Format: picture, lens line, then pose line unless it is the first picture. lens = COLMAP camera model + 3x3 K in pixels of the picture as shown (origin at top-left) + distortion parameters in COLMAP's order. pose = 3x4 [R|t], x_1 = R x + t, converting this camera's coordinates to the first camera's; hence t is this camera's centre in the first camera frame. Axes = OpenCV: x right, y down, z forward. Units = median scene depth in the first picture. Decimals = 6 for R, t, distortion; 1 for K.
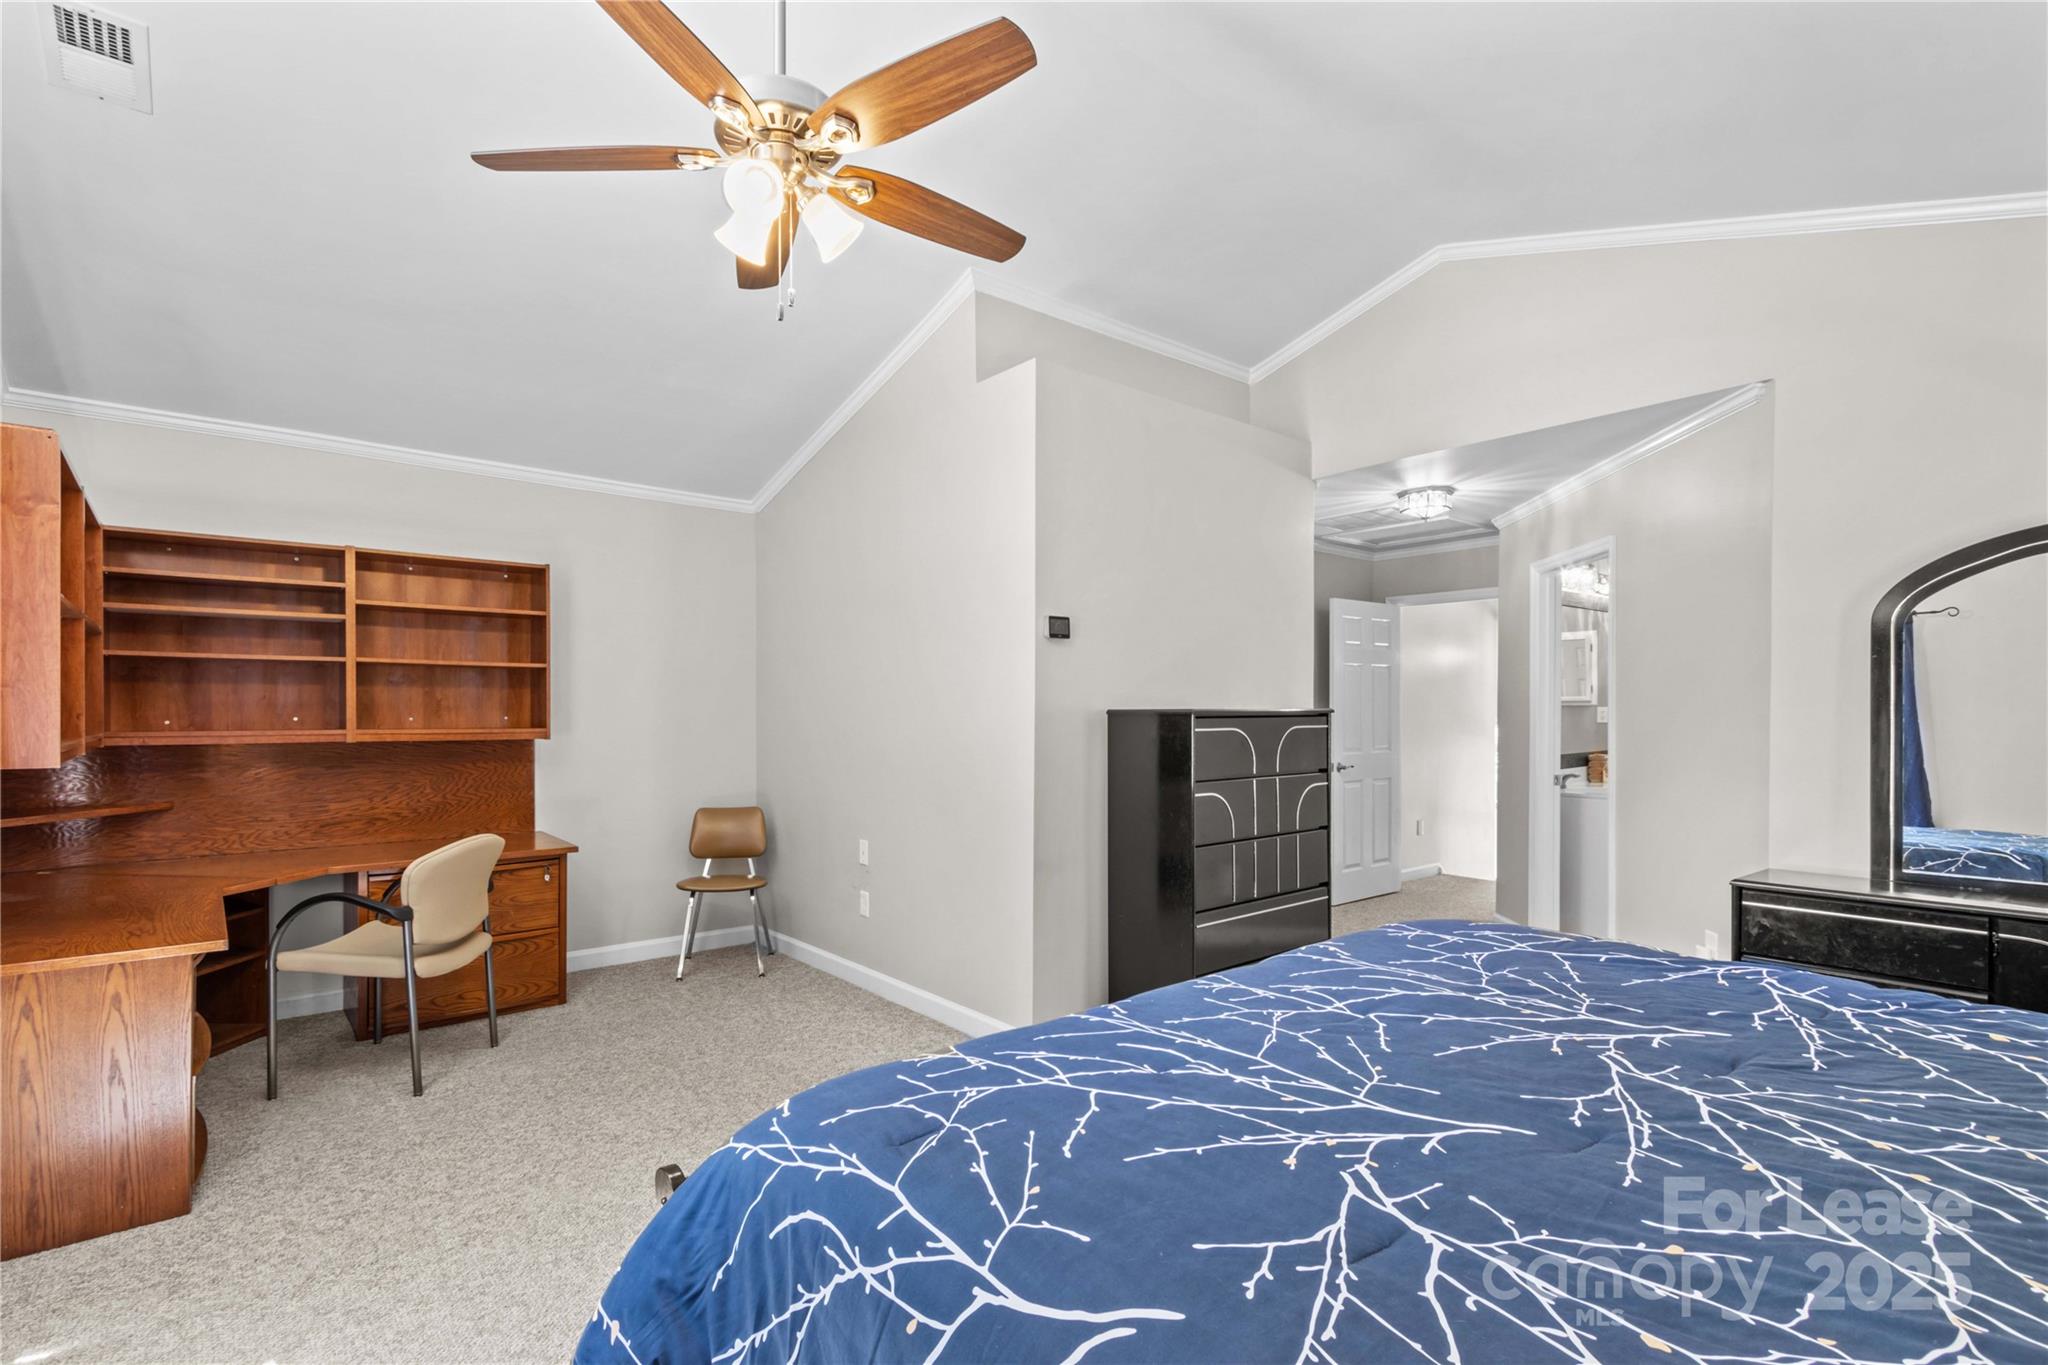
lens RADIAL K [[963.3, 0, 992.6], [0, 963.3, 717.3], [0, 0, 1]] dist [0.005193, -0.000771]
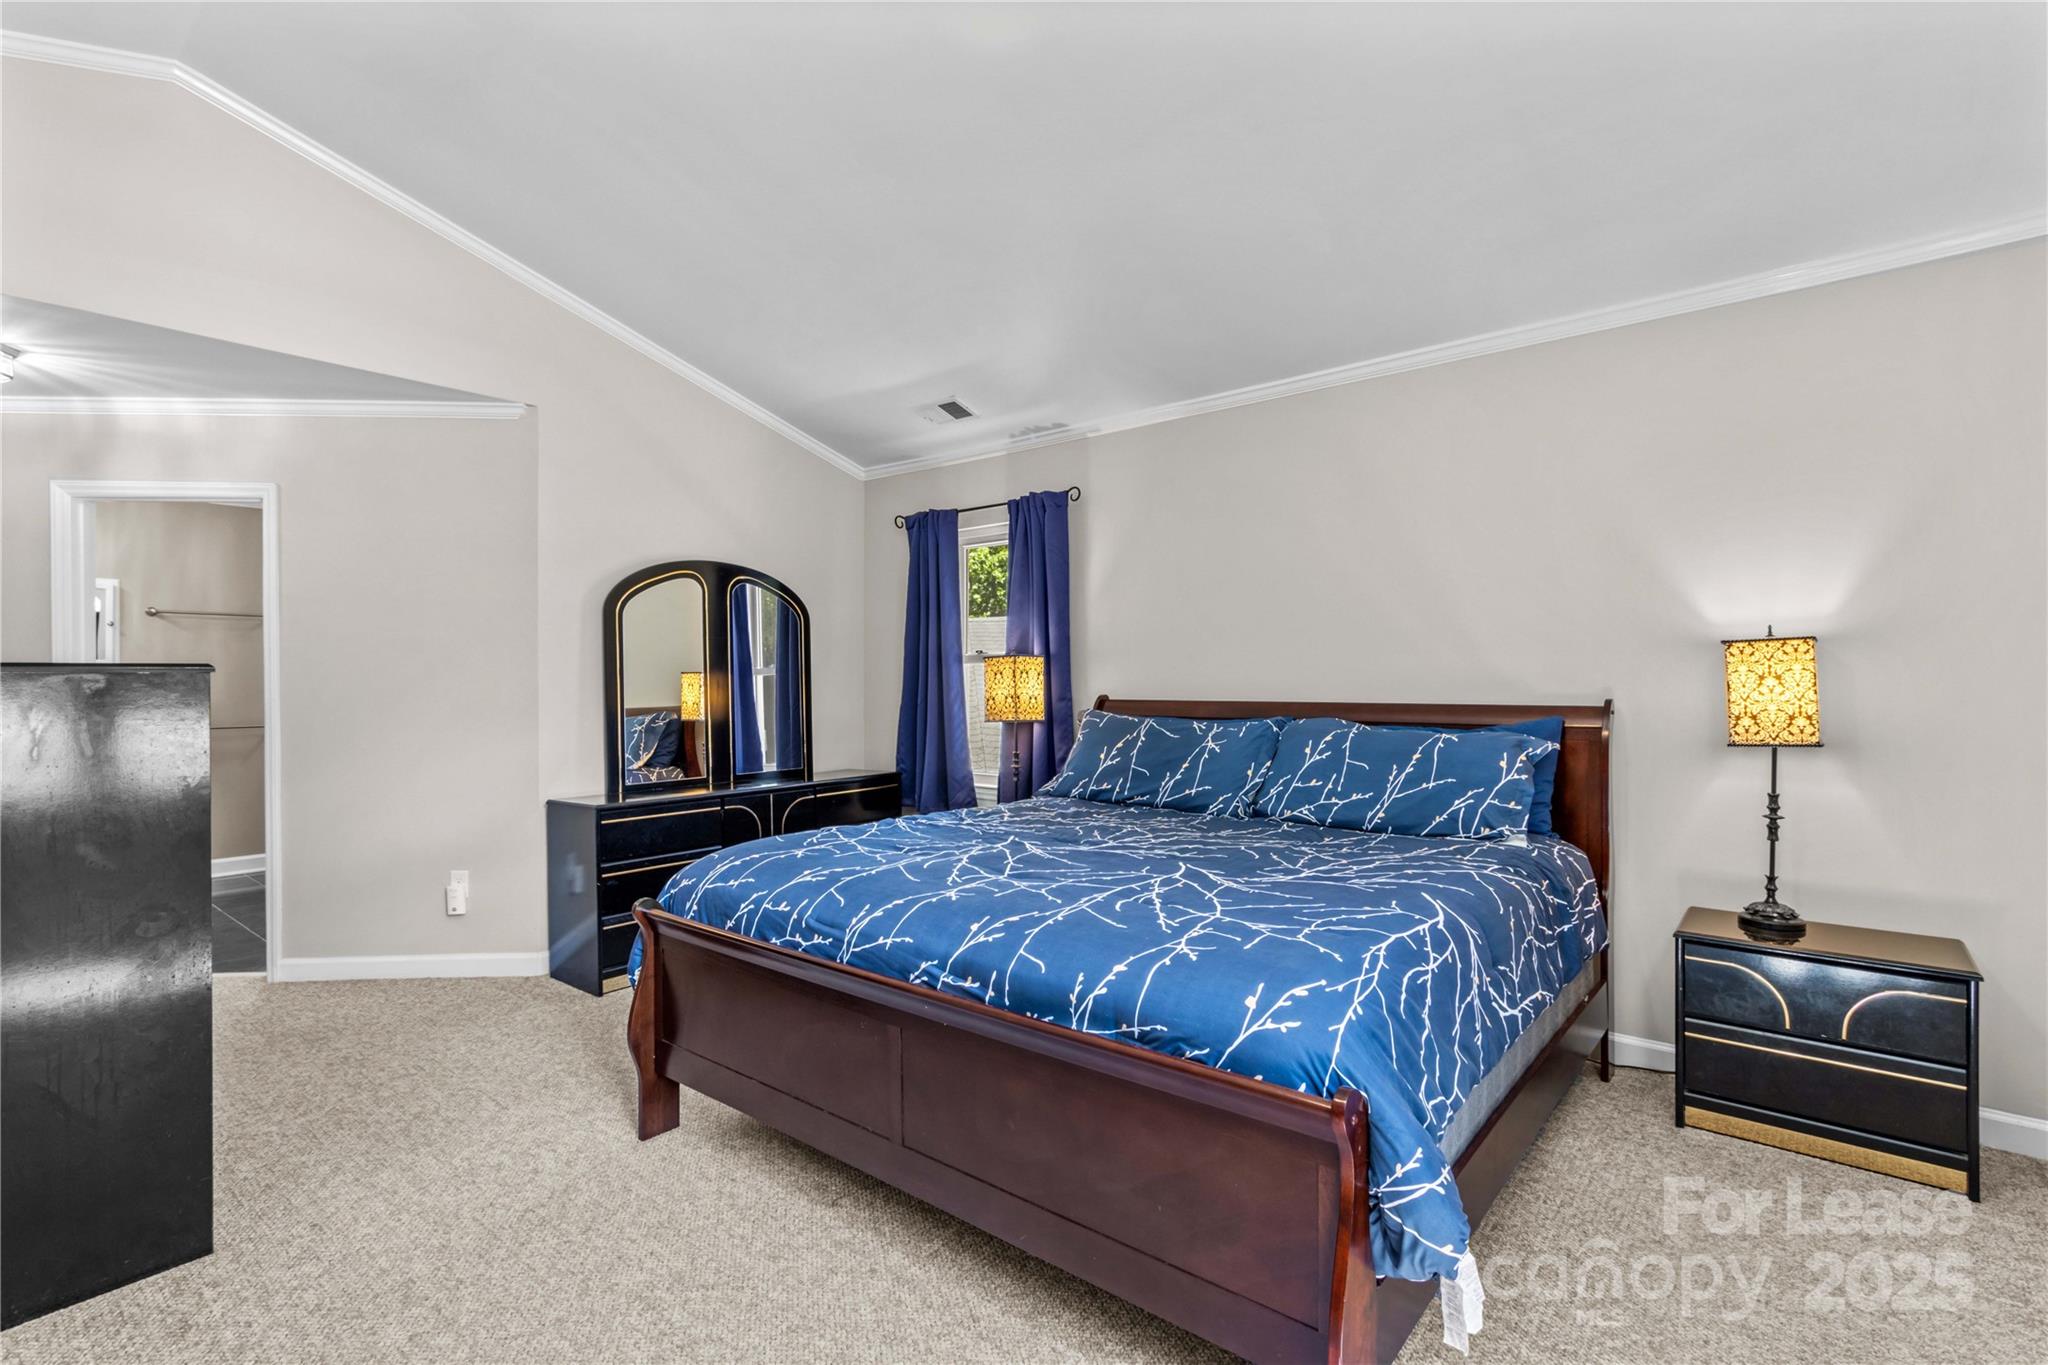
lens RADIAL K [[963.3, 0, 1026.0], [0, 963.3, 675.1], [0, 0, 1]] dist [0.005193, -0.000771]
pose [[-0.205170, 0.001945, 0.978724, -1.383058], [0.008650, 0.999963, -0.000174, 0.001551], [-0.978688, 0.008430, -0.205179, 1.643927]]
